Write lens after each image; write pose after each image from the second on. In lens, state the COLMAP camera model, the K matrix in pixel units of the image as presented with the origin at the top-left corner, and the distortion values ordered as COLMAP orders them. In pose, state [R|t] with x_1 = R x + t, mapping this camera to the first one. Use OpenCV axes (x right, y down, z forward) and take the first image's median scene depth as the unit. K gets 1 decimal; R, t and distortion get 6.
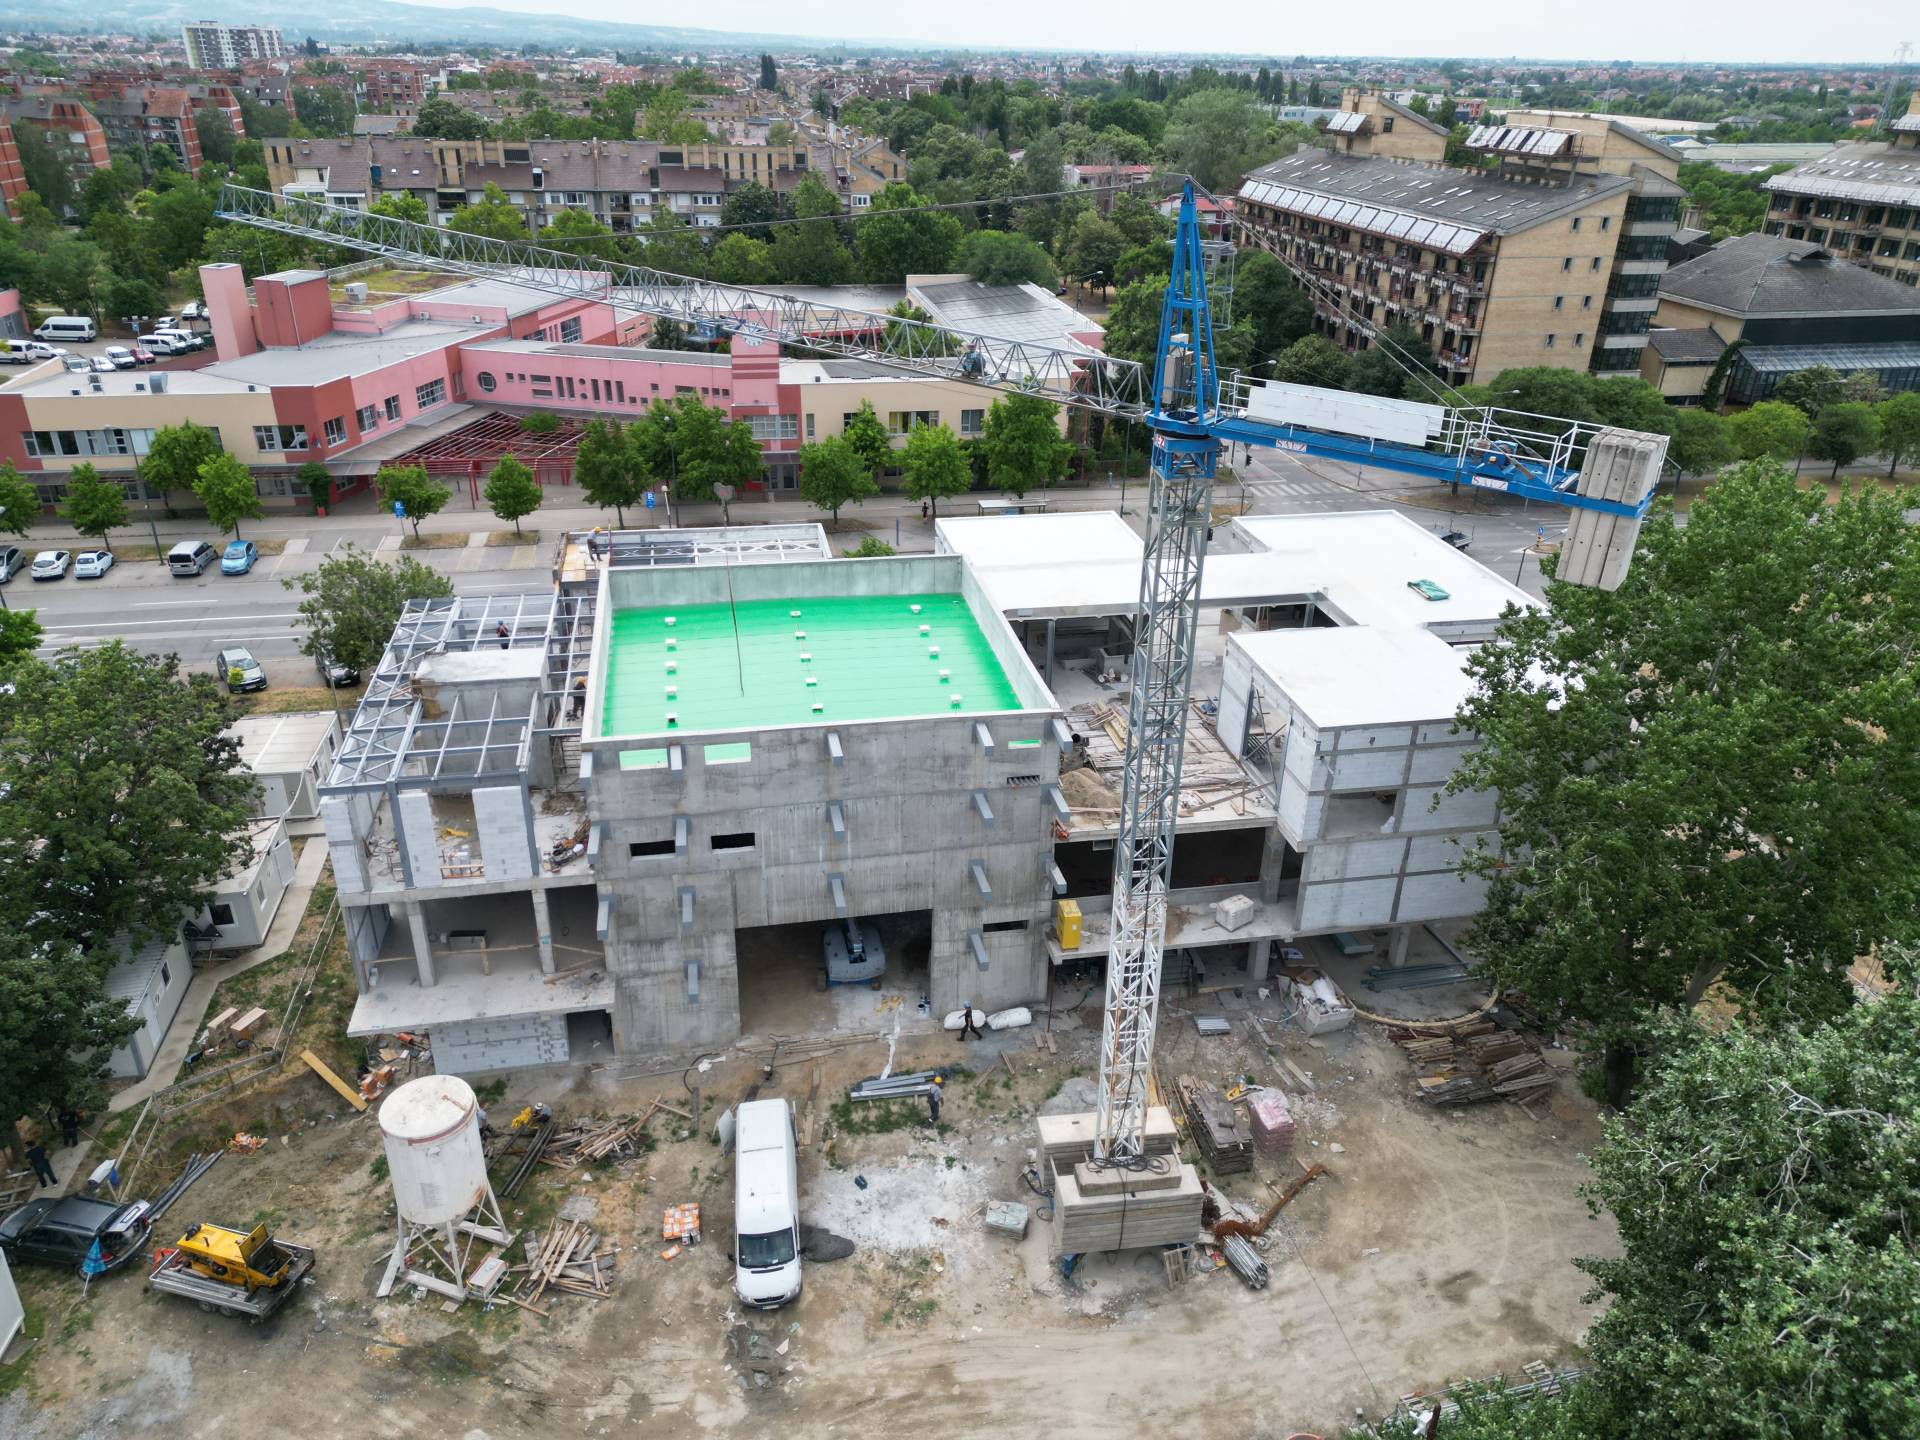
lens RADIAL K [[1353.4, 0, 960.0], [0, 1353.4, 720.0], [0, 0, 1]] dist [0.042379, 0.001373]
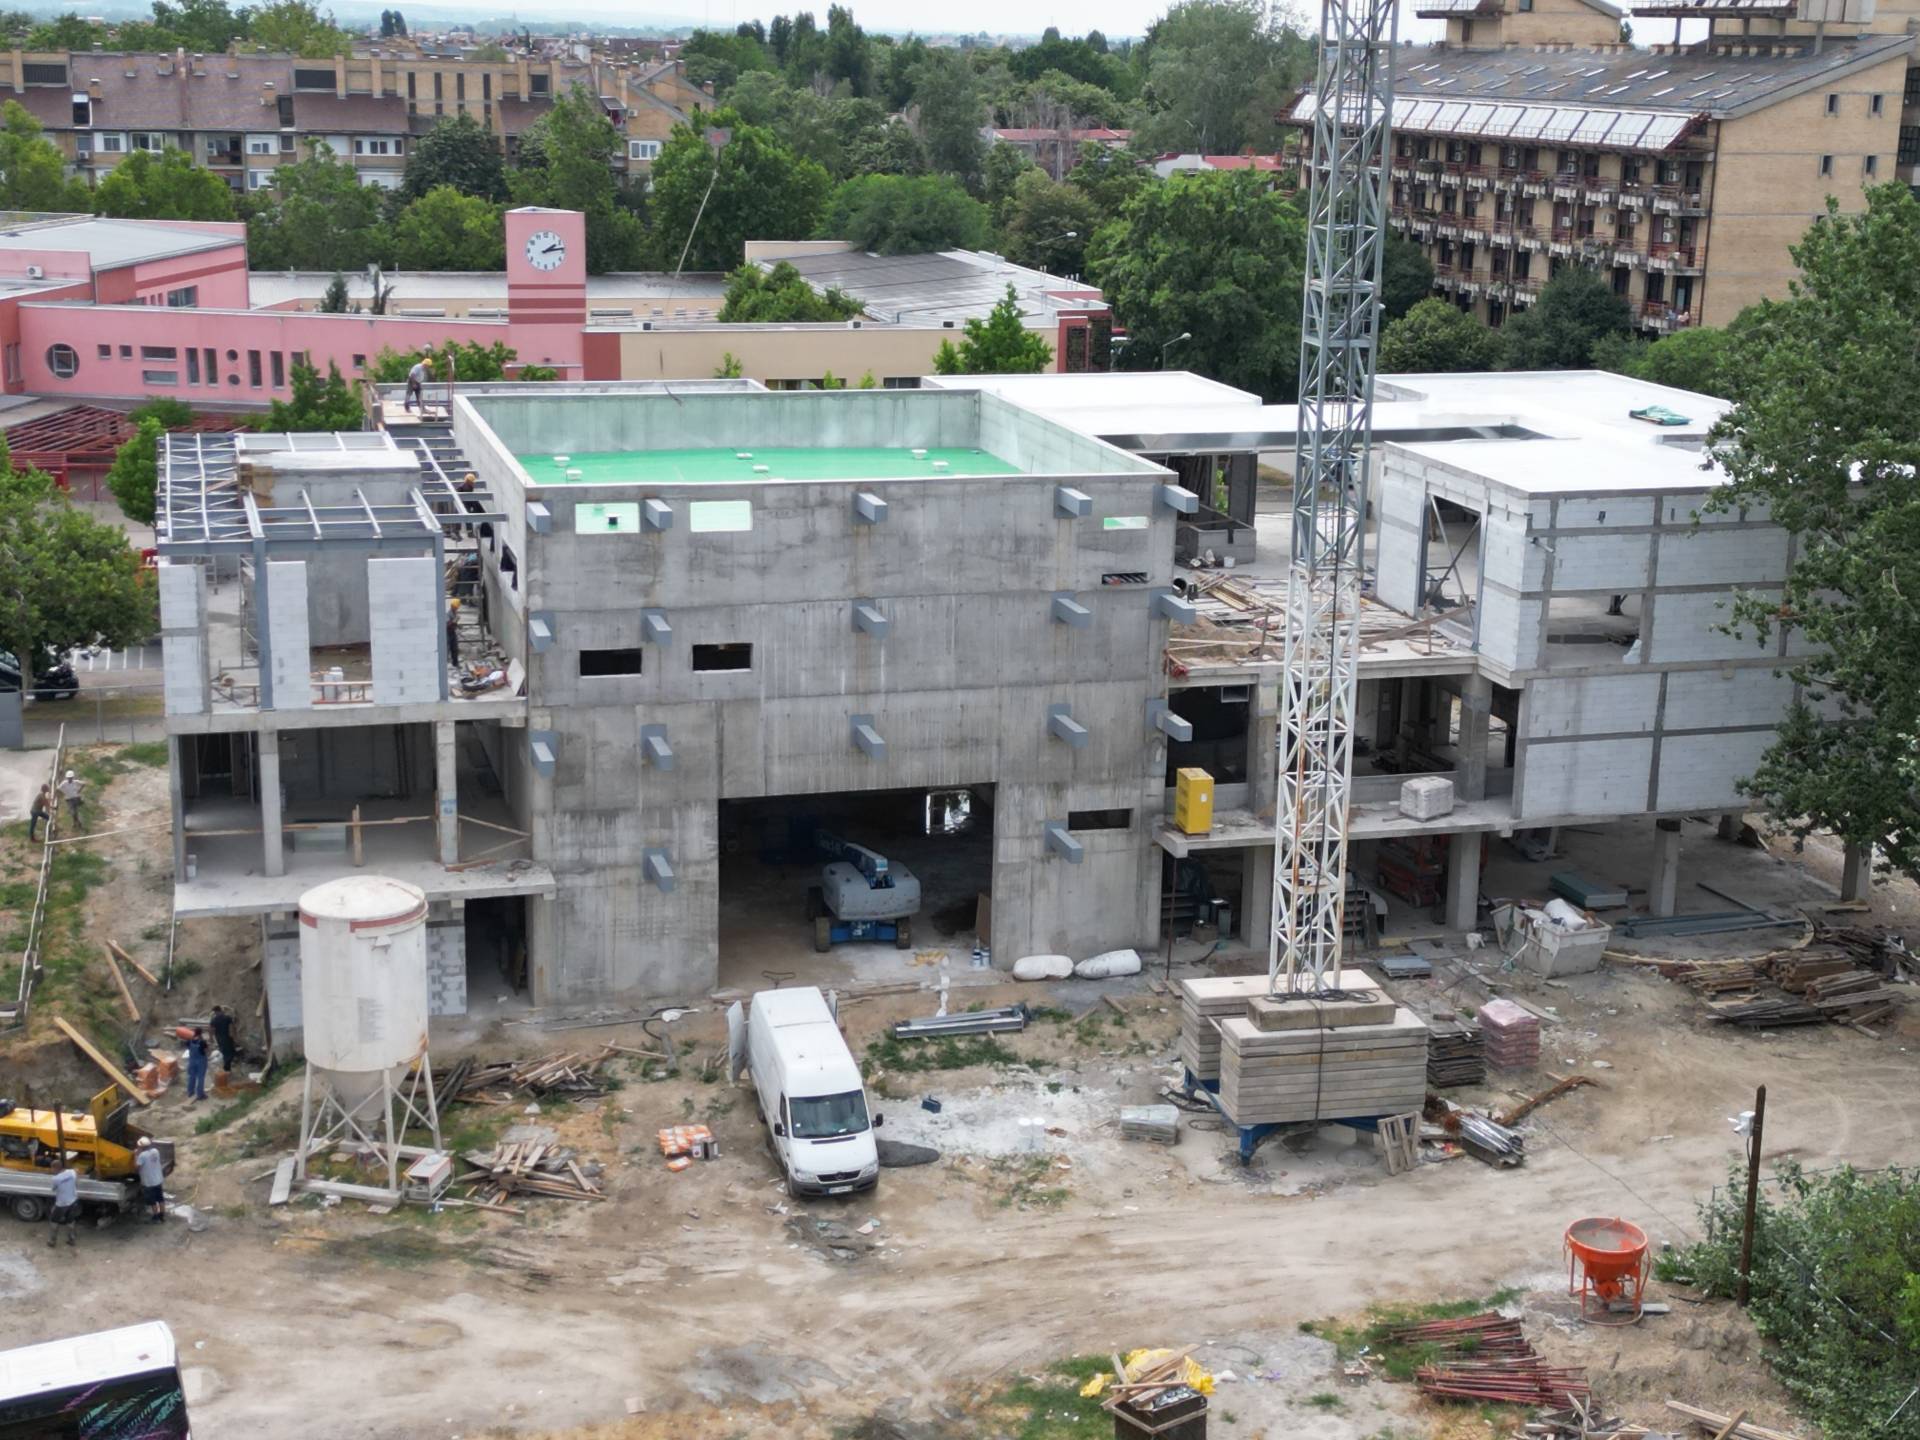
lens RADIAL K [[2691.2, 0, 960.0], [0, 2691.2, 720.0], [0, 0, 1]] dist [0.121975, -0.243682]
pose [[0.996503, -0.021756, 0.080680, -0.143968], [0.037921, 0.978106, -0.204621, 0.375259], [-0.074462, 0.206965, 0.975511, -0.330611]]
